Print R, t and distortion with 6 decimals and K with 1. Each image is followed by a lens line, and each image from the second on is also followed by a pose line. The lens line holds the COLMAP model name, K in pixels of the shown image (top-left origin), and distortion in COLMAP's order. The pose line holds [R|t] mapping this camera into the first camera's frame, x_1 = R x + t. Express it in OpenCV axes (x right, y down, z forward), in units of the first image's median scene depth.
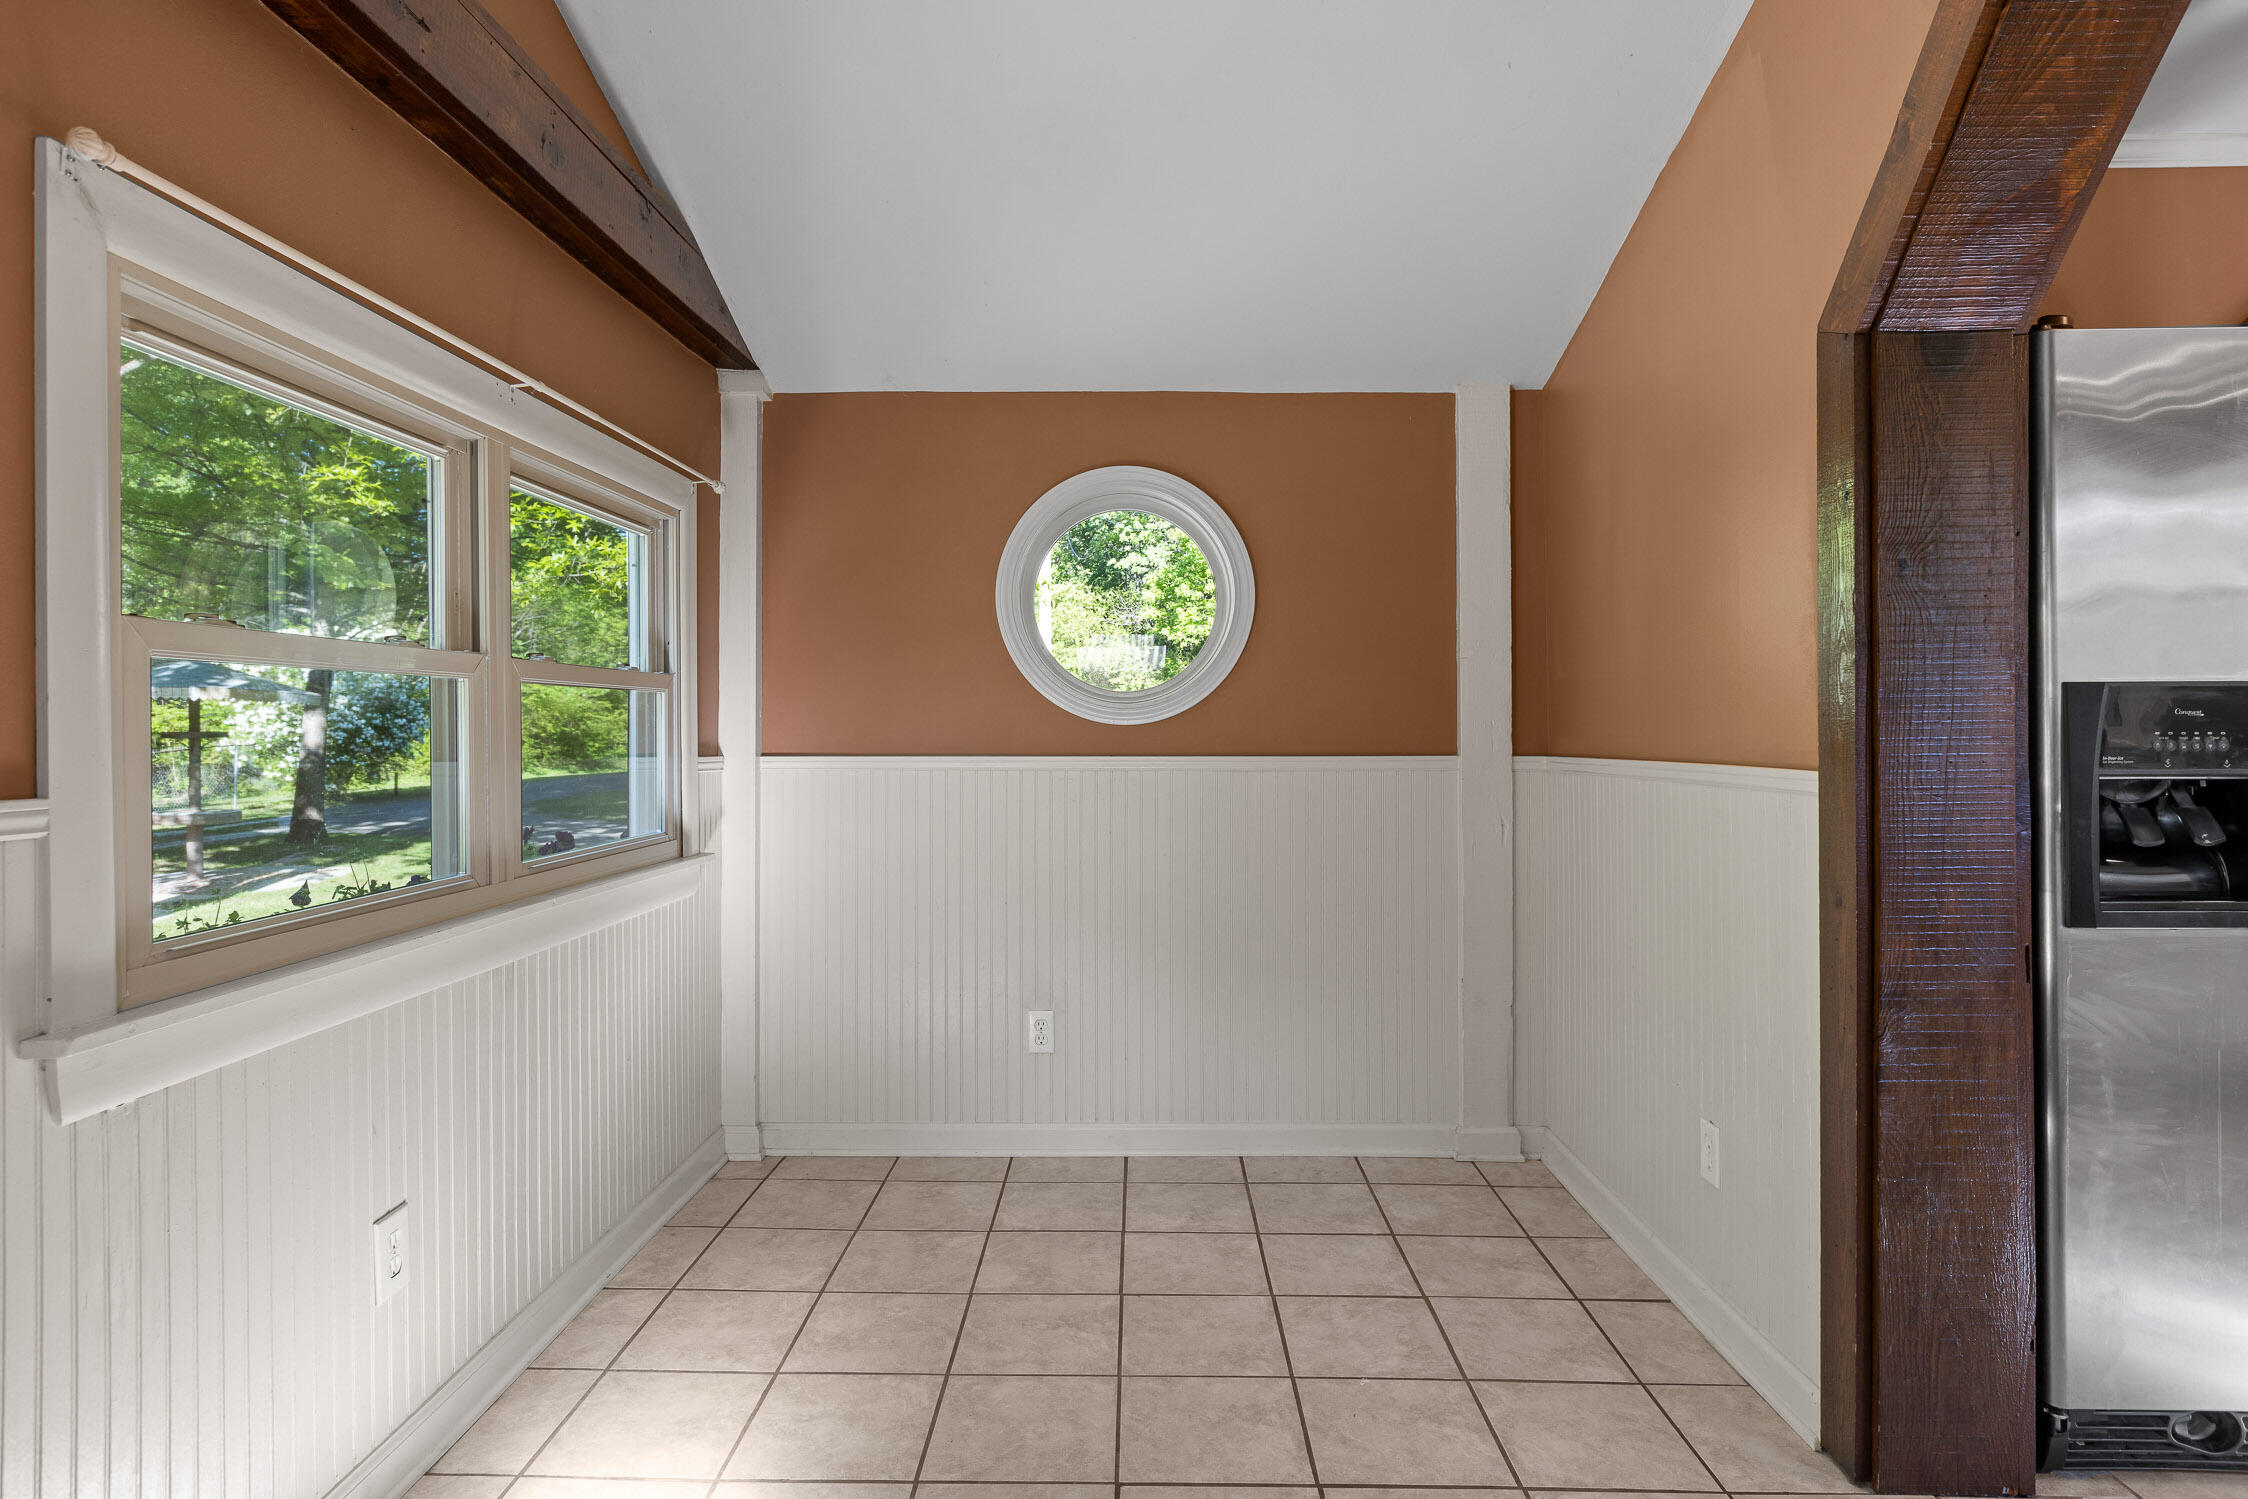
lens RADIAL K [[1205.2, 0, 1099.7], [0, 1205.2, 716.4], [0, 0, 1]] dist [0.000967, -0.000689]
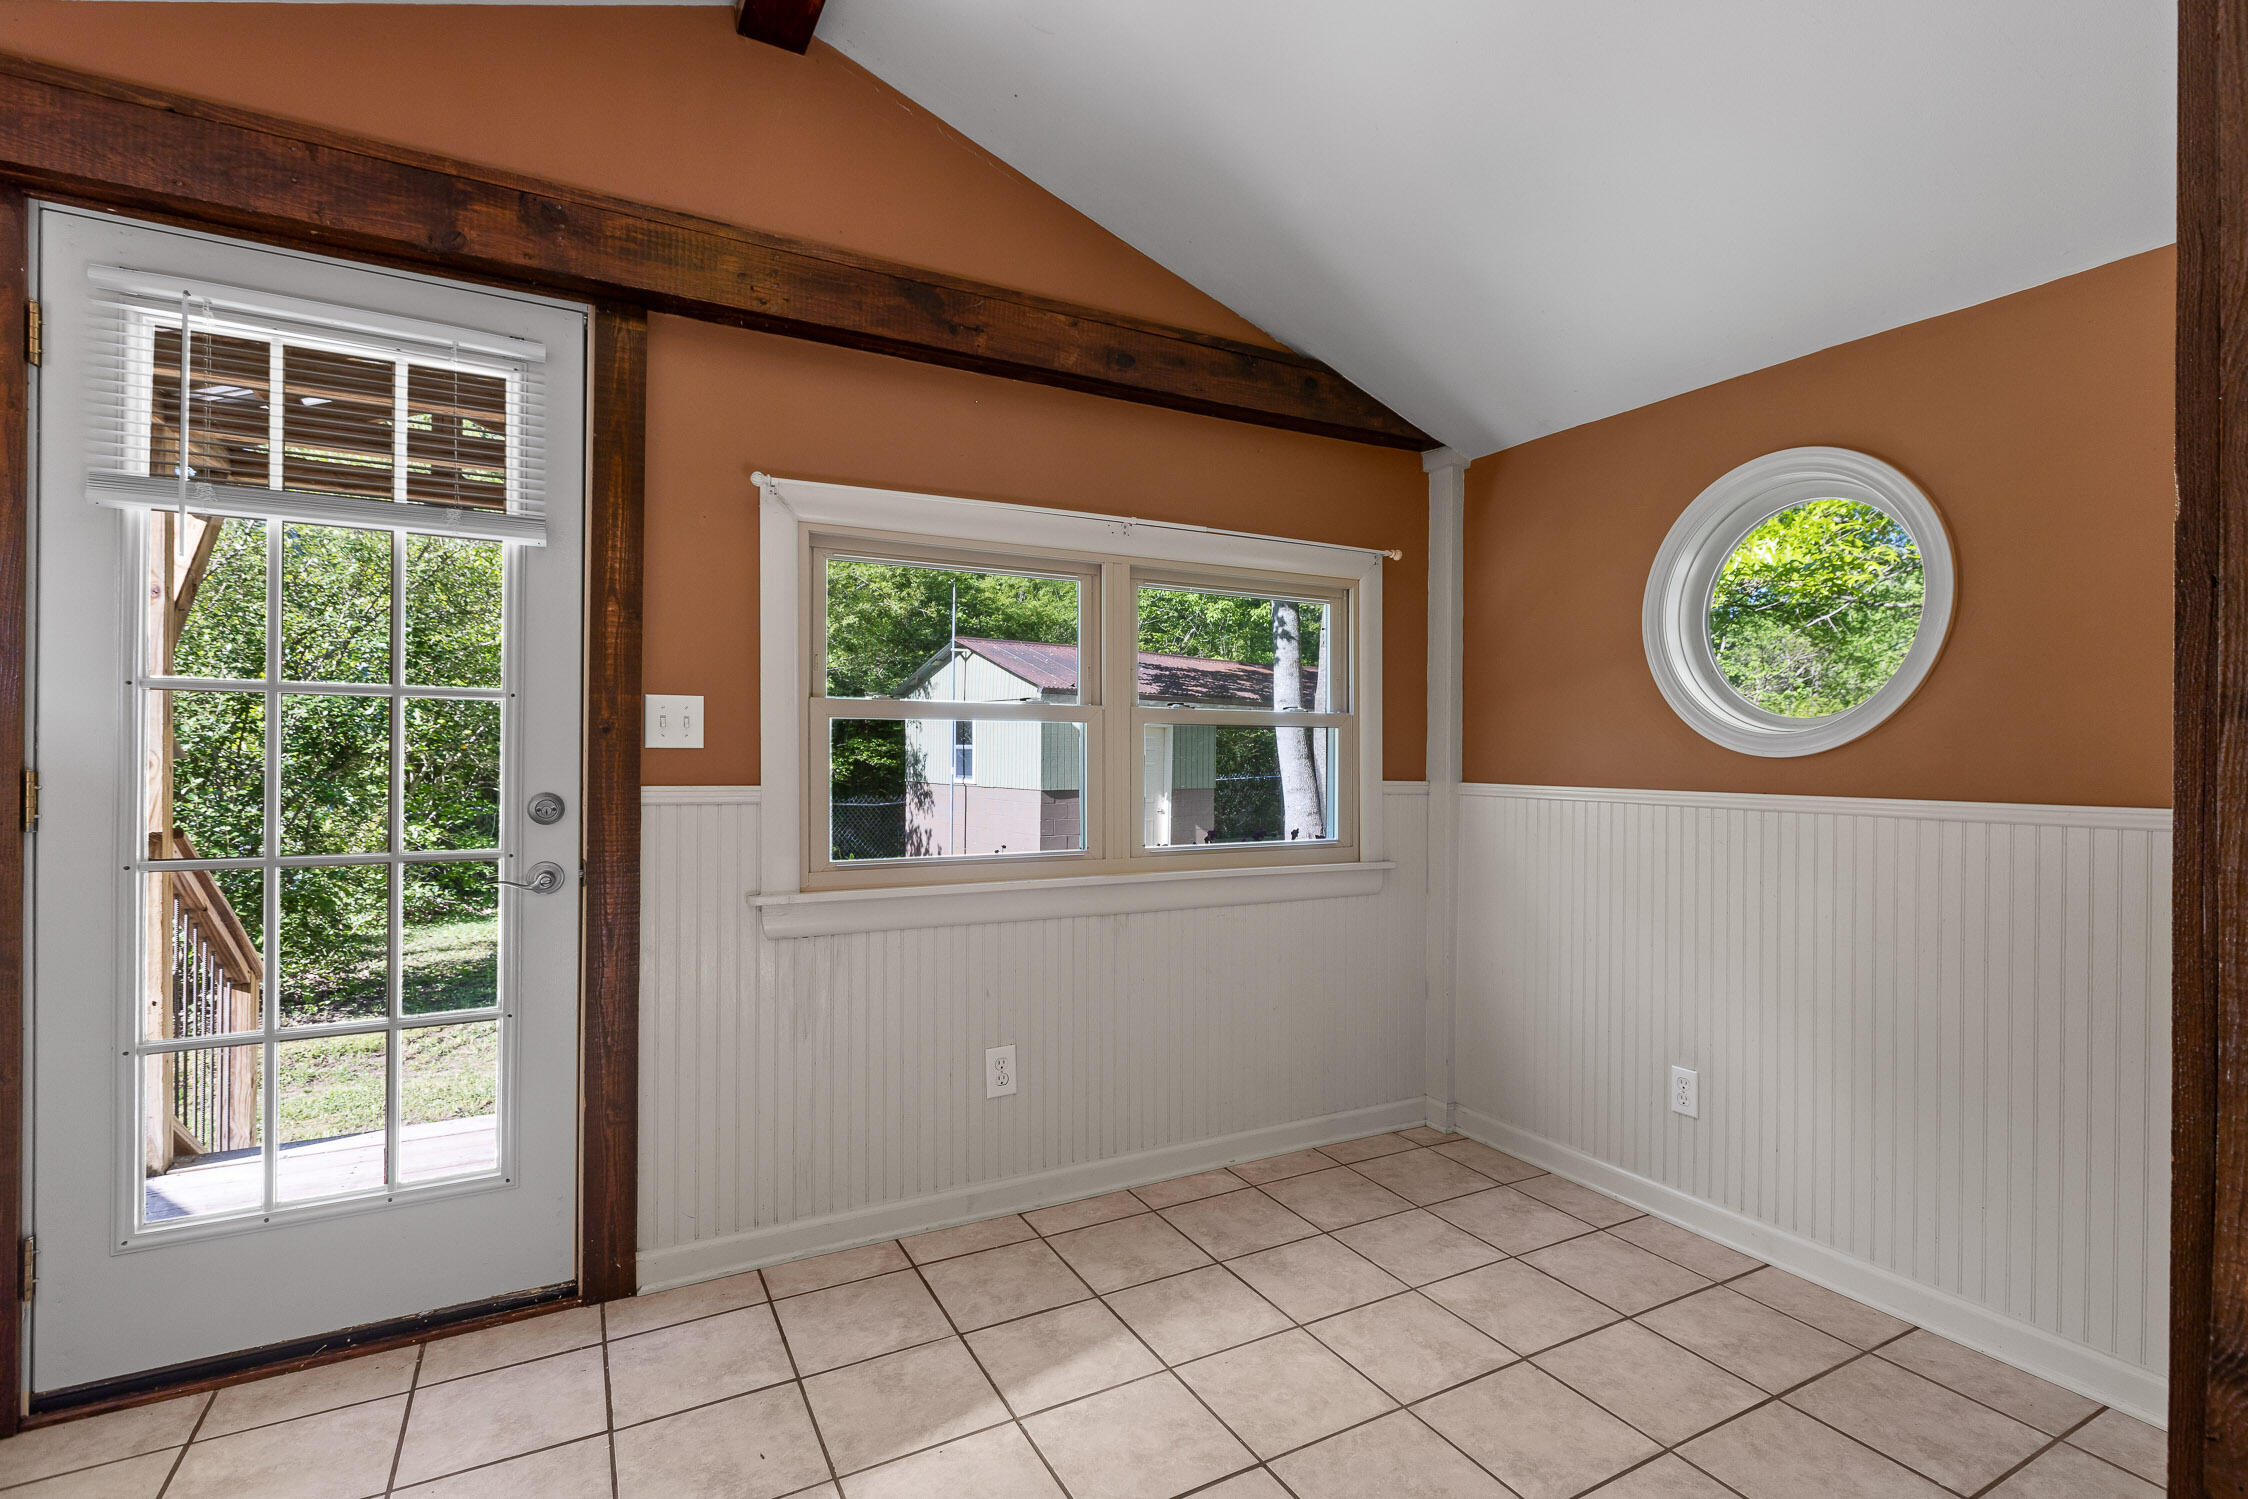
lens RADIAL K [[1035.7, 0, 1135.4], [0, 1035.7, 741.9], [0, 0, 1]] dist [-0.002992, -0.000329]
pose [[0.525398, -0.000492, -0.850857, 0.442064], [-0.004510, 0.999984, -0.003364, 0.000112], [0.850845, 0.005605, 0.525387, 0.251844]]
